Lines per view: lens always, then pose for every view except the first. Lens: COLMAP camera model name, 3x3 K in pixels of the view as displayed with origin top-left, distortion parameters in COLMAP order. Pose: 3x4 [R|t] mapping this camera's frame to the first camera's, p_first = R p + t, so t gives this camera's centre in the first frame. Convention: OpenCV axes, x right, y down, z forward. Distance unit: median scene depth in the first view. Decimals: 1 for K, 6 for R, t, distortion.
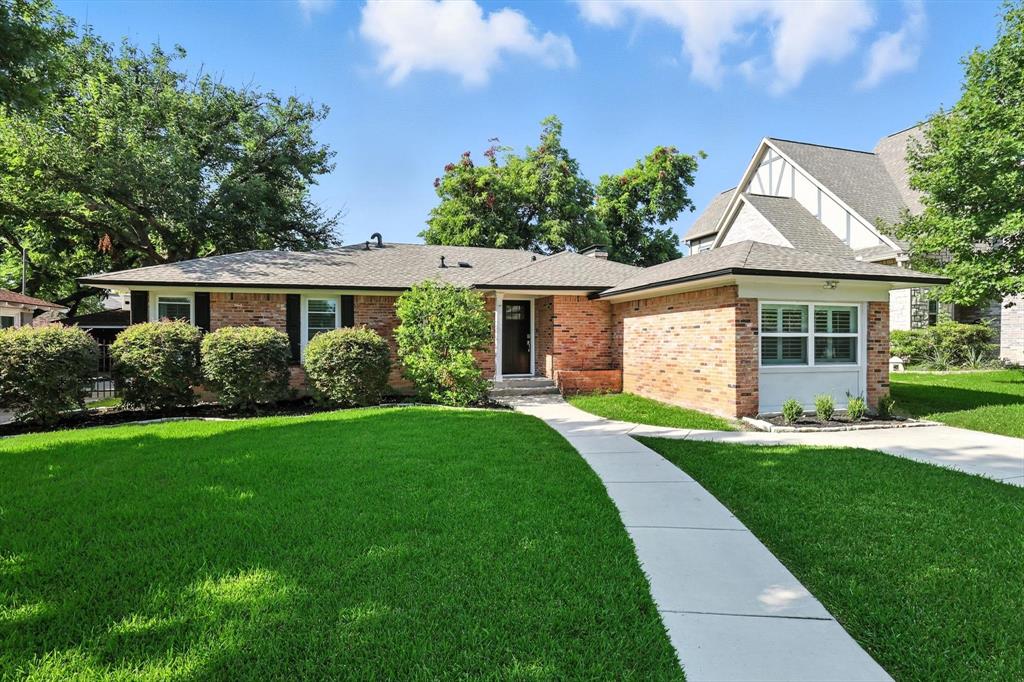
lens RADIAL K [[458.0, 0, 512.0], [0, 458.0, 341.0], [0, 0, 1]] dist [-0.002979, -0.000231]
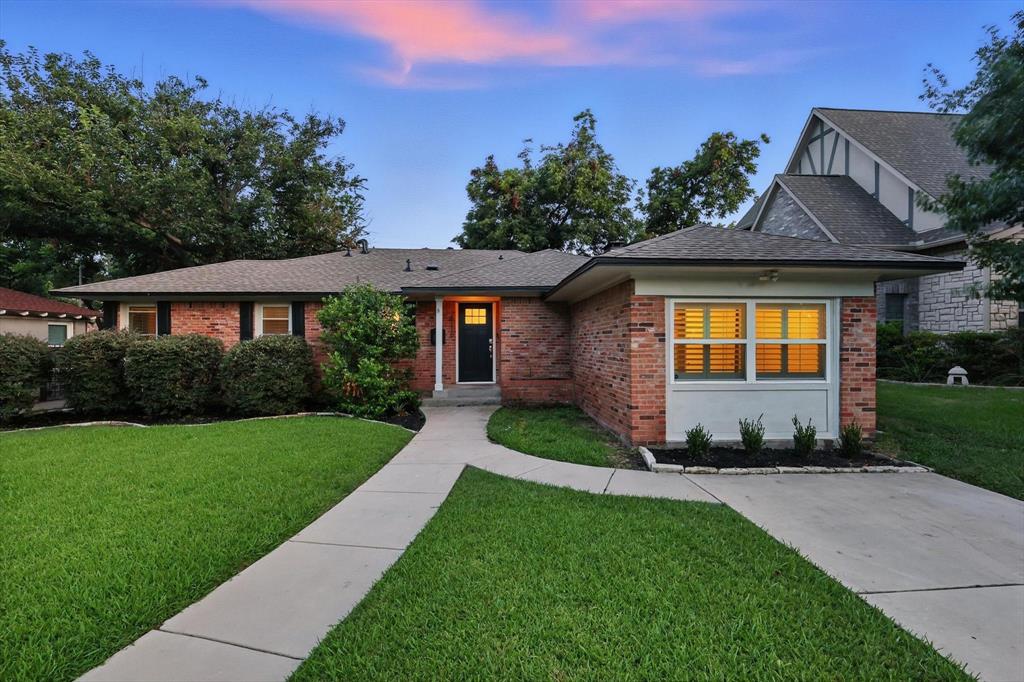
lens RADIAL K [[439.9, 0, 519.0], [0, 439.9, 340.1], [0, 0, 1]] dist [0.001687, 0.000076]
pose [[0.981905, -0.002738, -0.189353, 0.215778], [0.001836, 0.999986, -0.004936, -0.006791], [0.189364, 0.004499, 0.981897, 0.105660]]
